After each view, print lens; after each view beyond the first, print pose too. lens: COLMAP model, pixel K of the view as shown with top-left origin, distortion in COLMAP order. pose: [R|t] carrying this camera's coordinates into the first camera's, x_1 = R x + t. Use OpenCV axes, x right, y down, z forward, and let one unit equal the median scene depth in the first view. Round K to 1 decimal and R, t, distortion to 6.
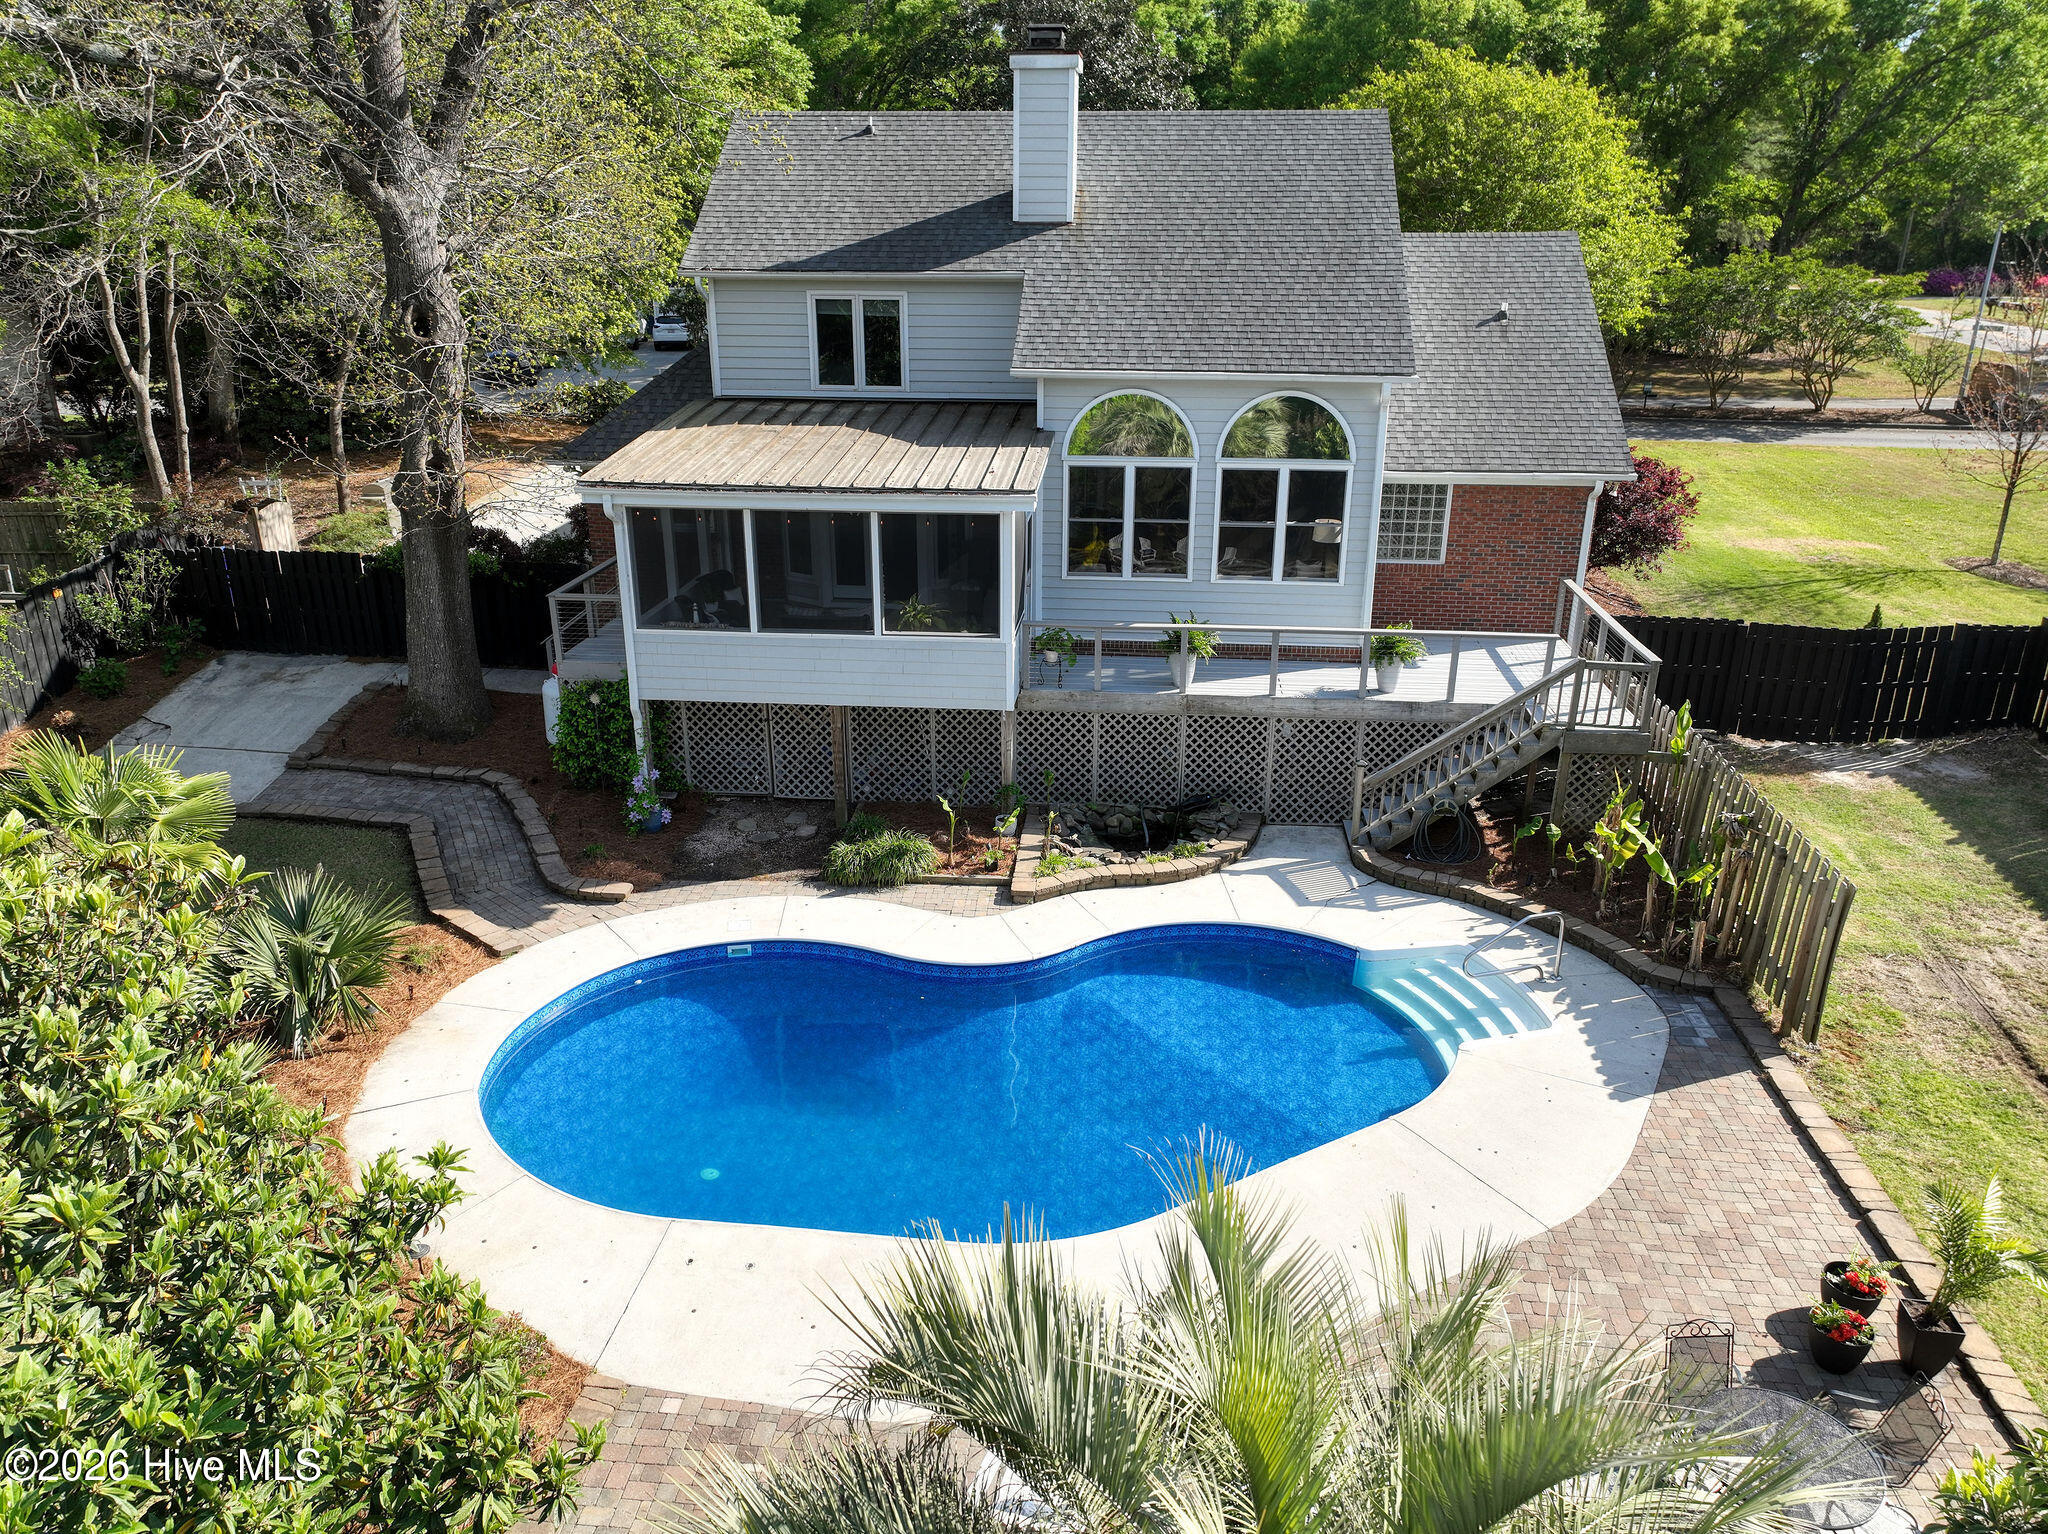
lens RADIAL K [[1436.2, 0, 1024.0], [0, 1436.2, 767.0], [0, 0, 1]] dist [0.002963, 0.009456]
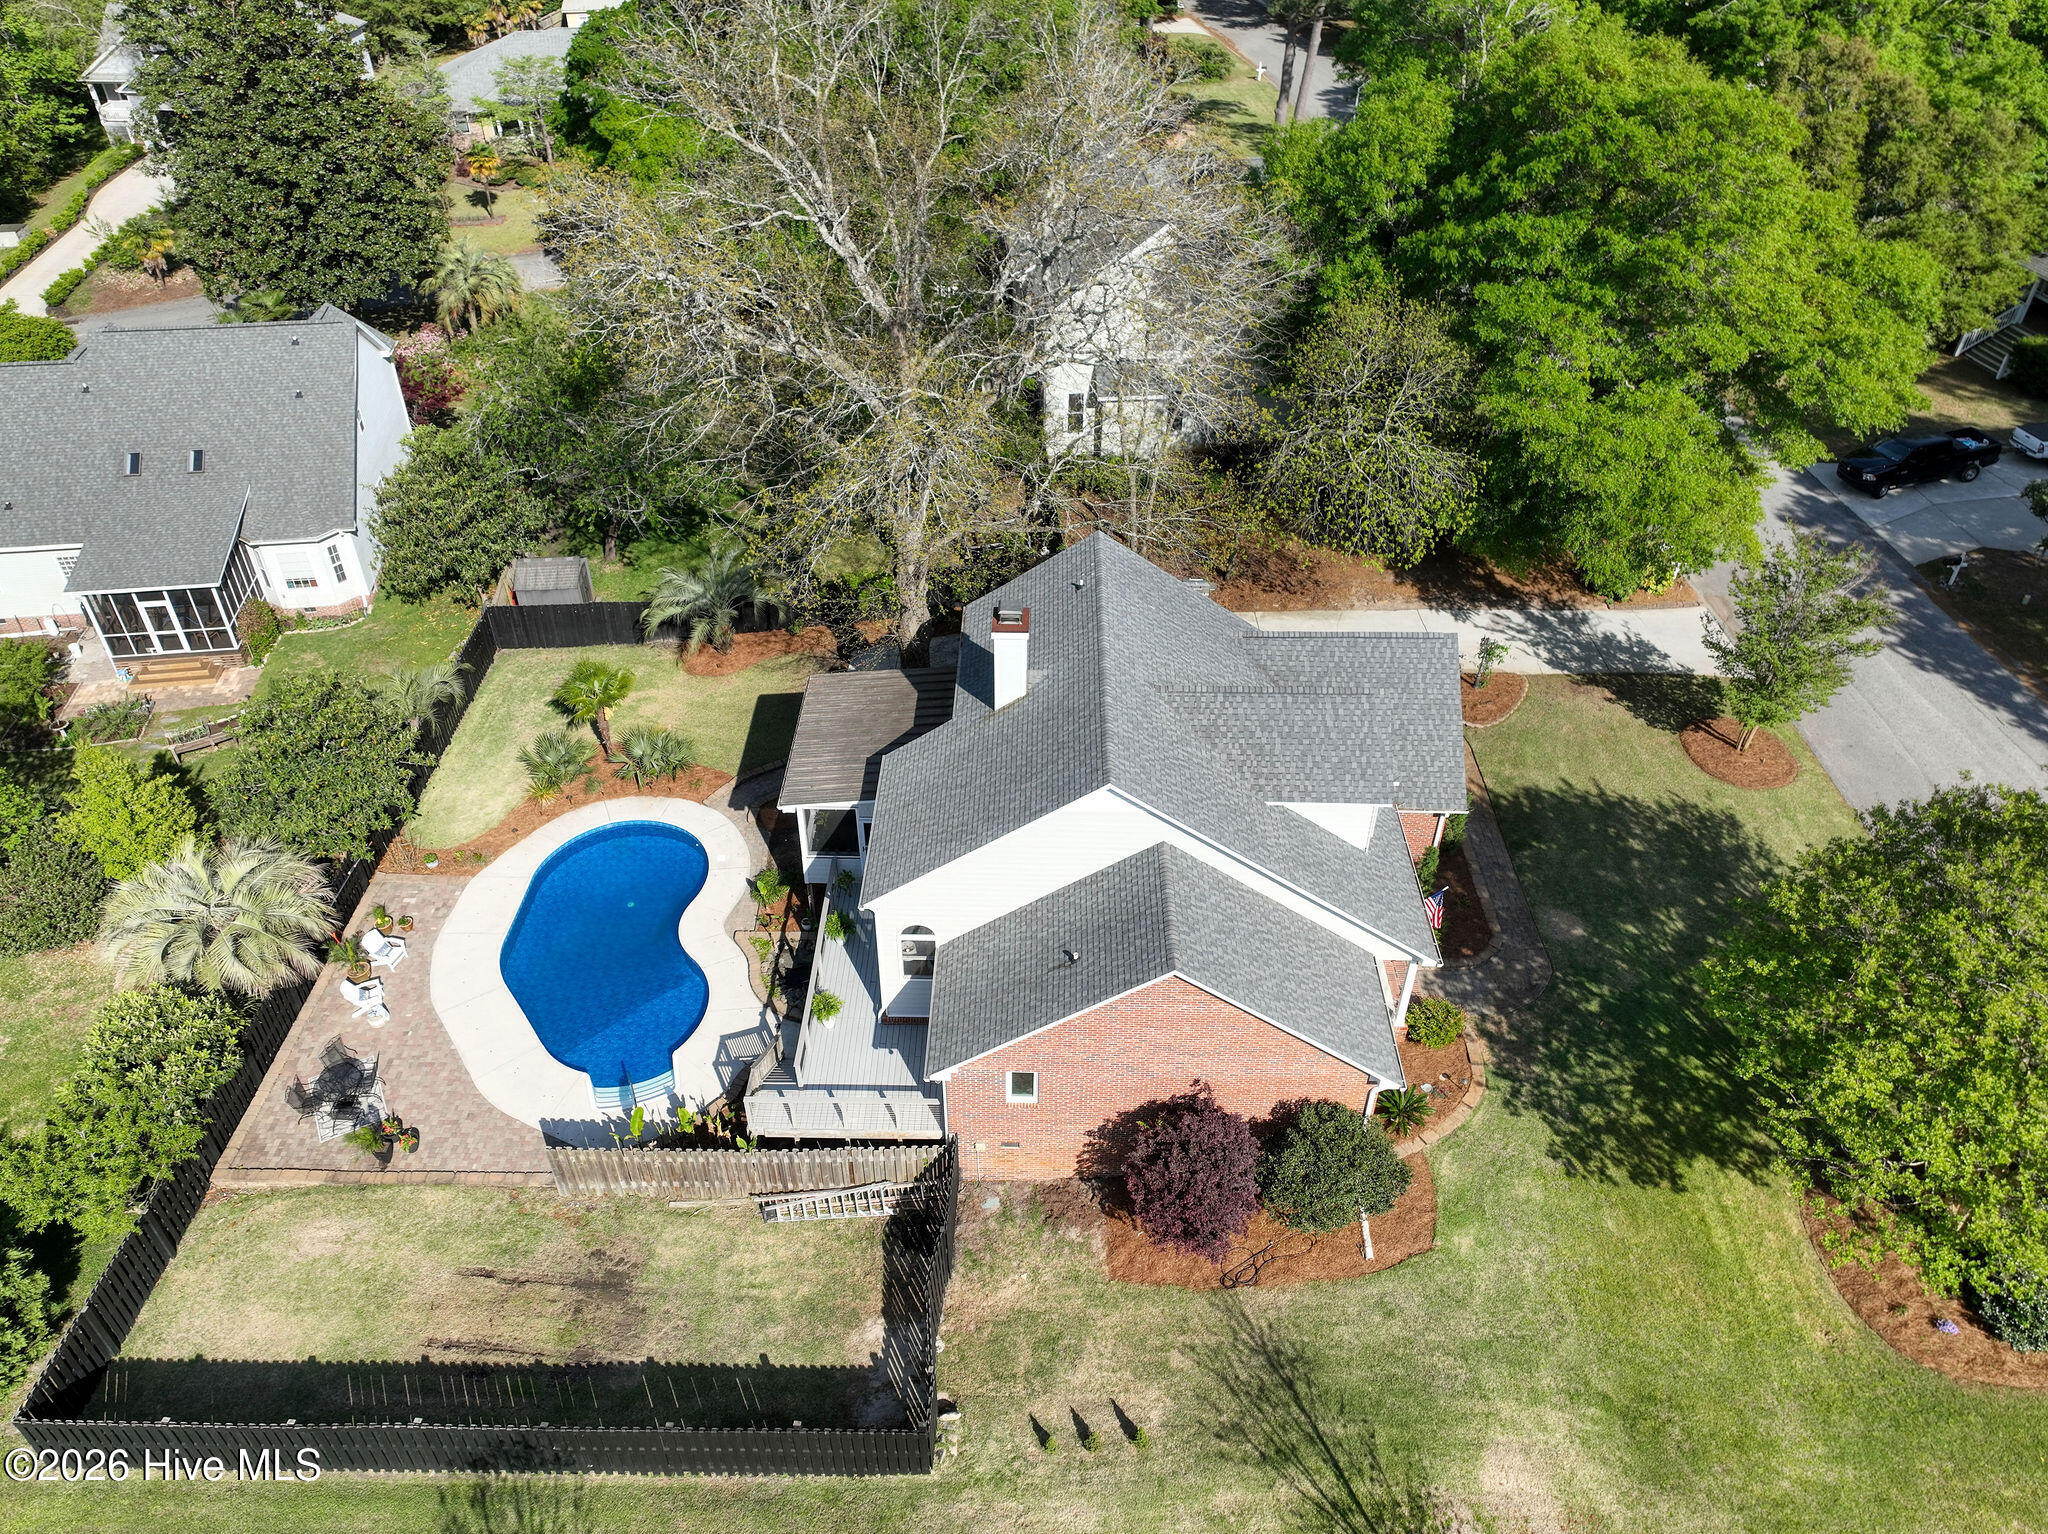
lens RADIAL K [[1482.0, 0, 1020.2], [0, 1482.0, 737.8], [0, 0, 1]] dist [-0.000521, 0.033259]
pose [[0.076801, 0.595091, -0.799981, 1.571667], [-0.355687, 0.765911, 0.535600, -1.431045], [0.931444, 0.243408, 0.270489, 0.673266]]
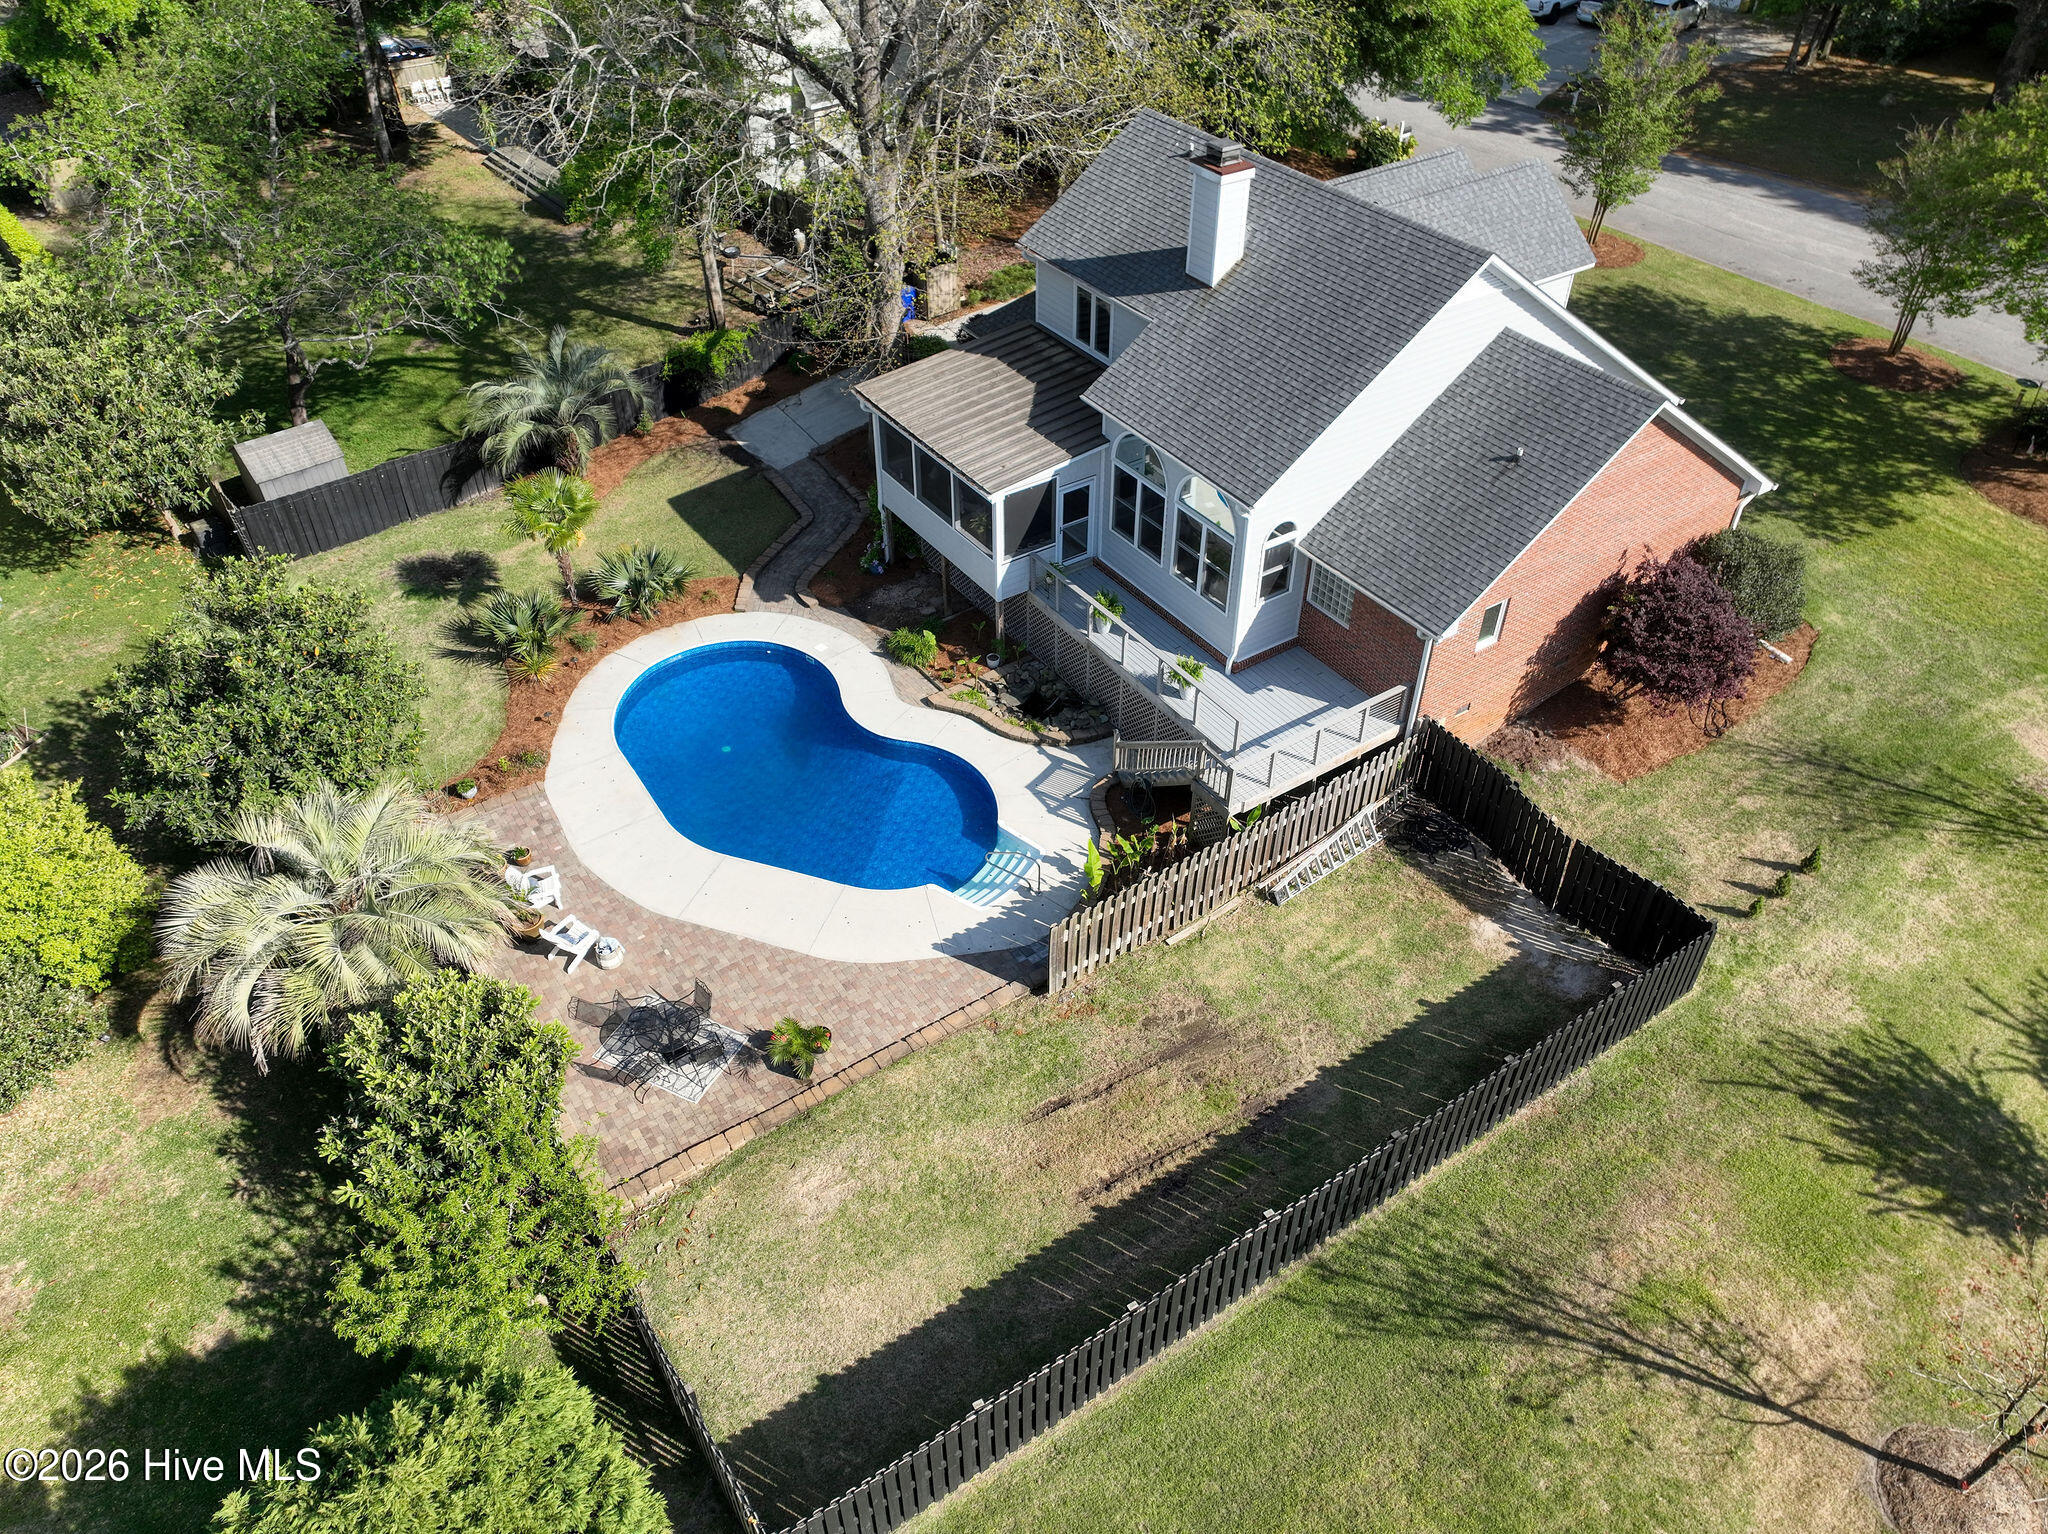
lens RADIAL K [[1432.3, 0, 1024.0], [0, 1432.3, 767.0], [0, 0, 1]] dist [0.009176, -0.000002]
pose [[0.632397, 0.503531, -0.588669, 1.096466], [-0.268321, 0.855263, 0.443316, -0.626396], [0.726690, -0.122399, 0.675974, -0.127847]]
